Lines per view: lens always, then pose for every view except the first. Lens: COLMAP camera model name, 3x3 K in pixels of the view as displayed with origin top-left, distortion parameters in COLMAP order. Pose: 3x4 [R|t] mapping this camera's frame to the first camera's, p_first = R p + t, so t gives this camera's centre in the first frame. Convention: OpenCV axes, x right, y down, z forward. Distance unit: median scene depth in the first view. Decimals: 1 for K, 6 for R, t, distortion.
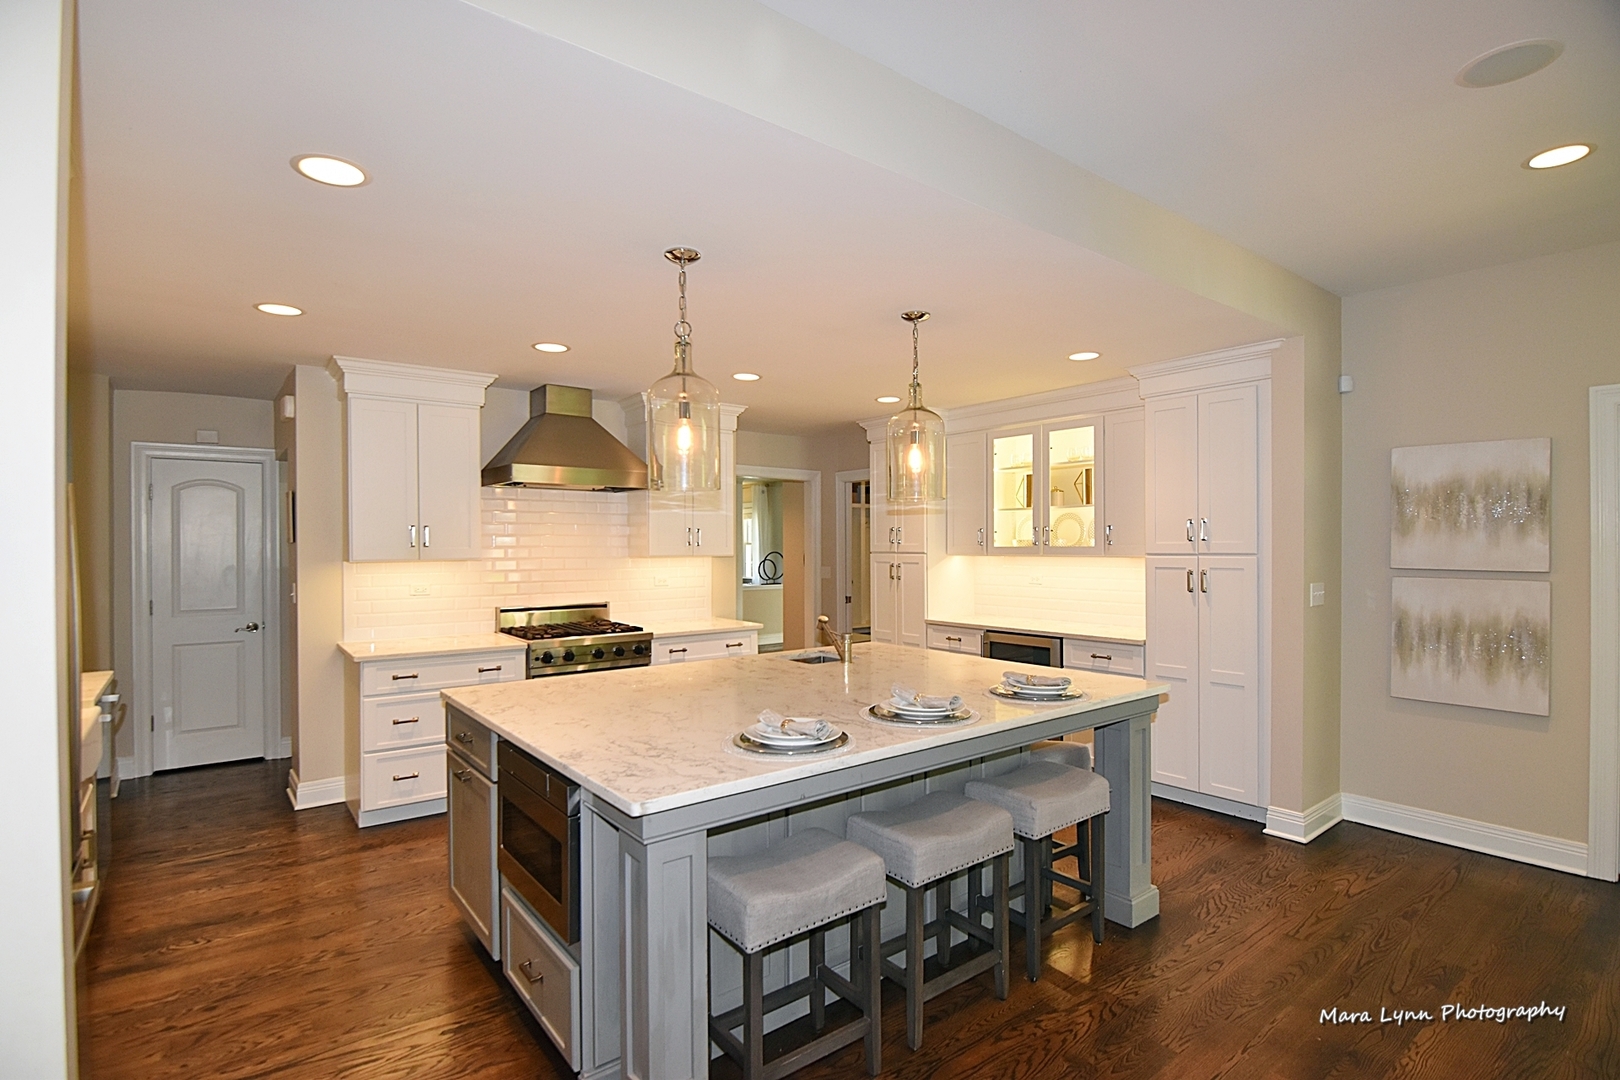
lens RADIAL K [[793.6, 0, 801.8], [0, 793.6, 544.7], [0, 0, 1]] dist [-0.000897, -0.001339]
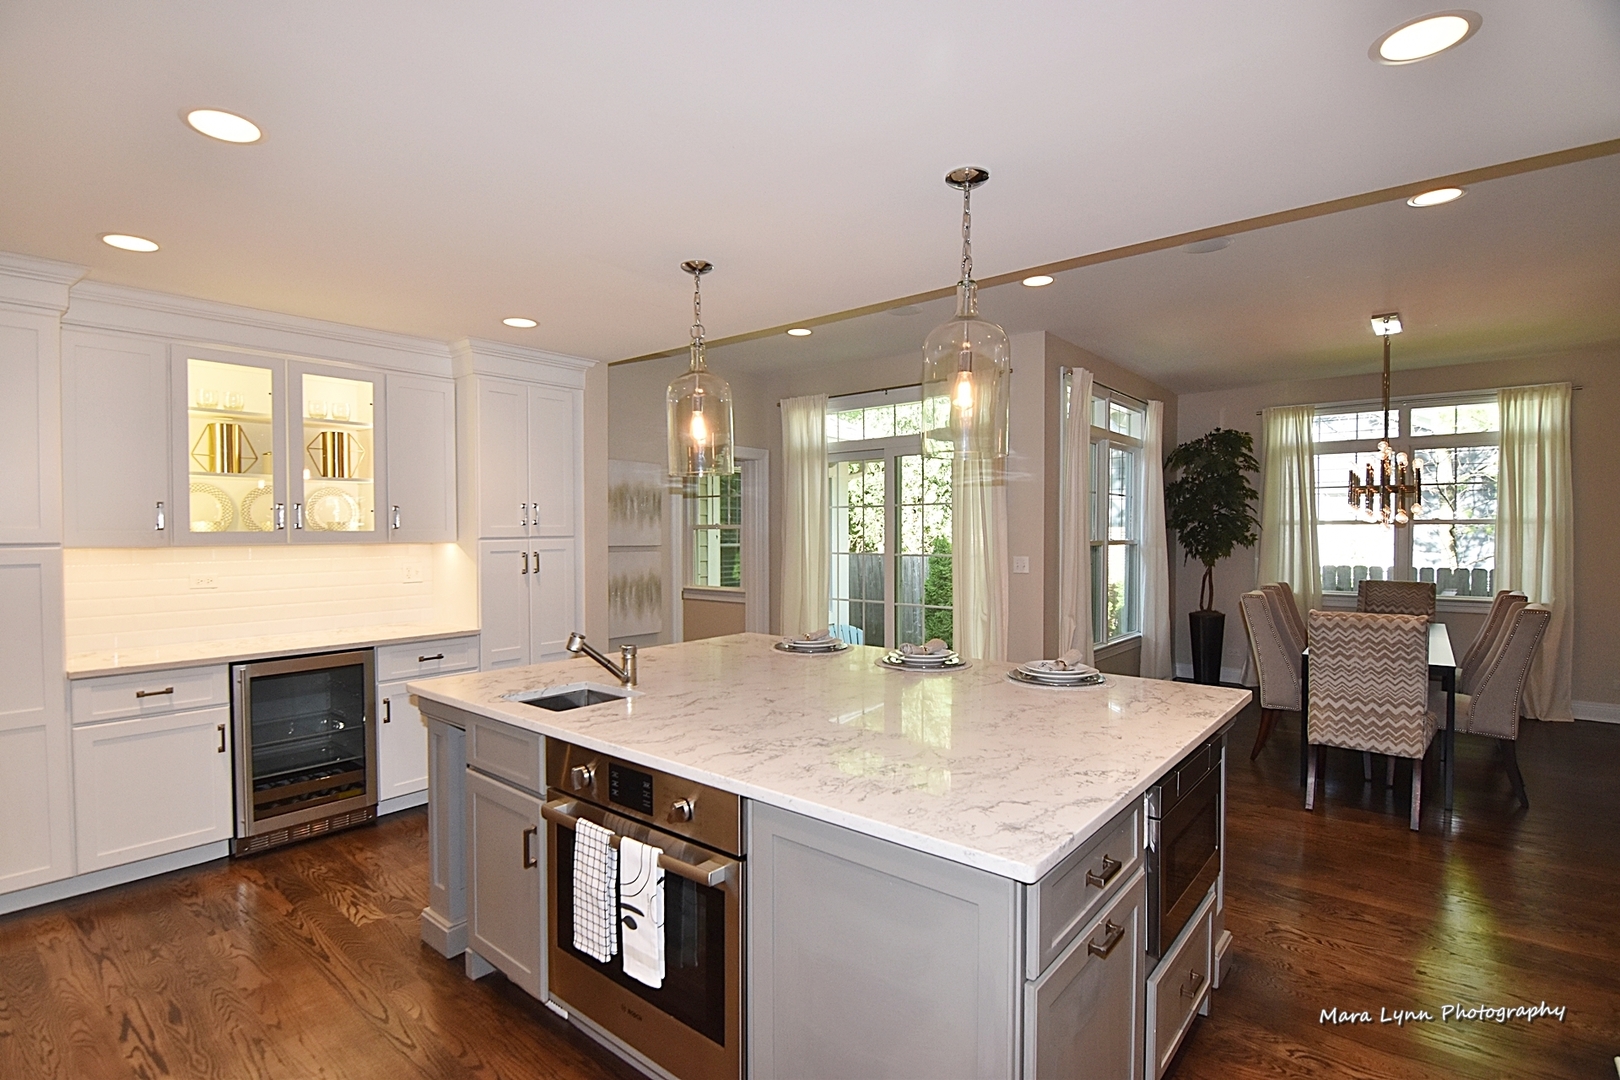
lens RADIAL K [[793.6, 0, 798.9], [0, 793.6, 537.8], [0, 0, 1]] dist [-0.000897, -0.001339]
pose [[-0.216031, -0.005189, 0.976373, -0.524506], [0.005318, 0.999965, 0.006492, 0.006358], [-0.976372, 0.006595, -0.215996, 0.755554]]
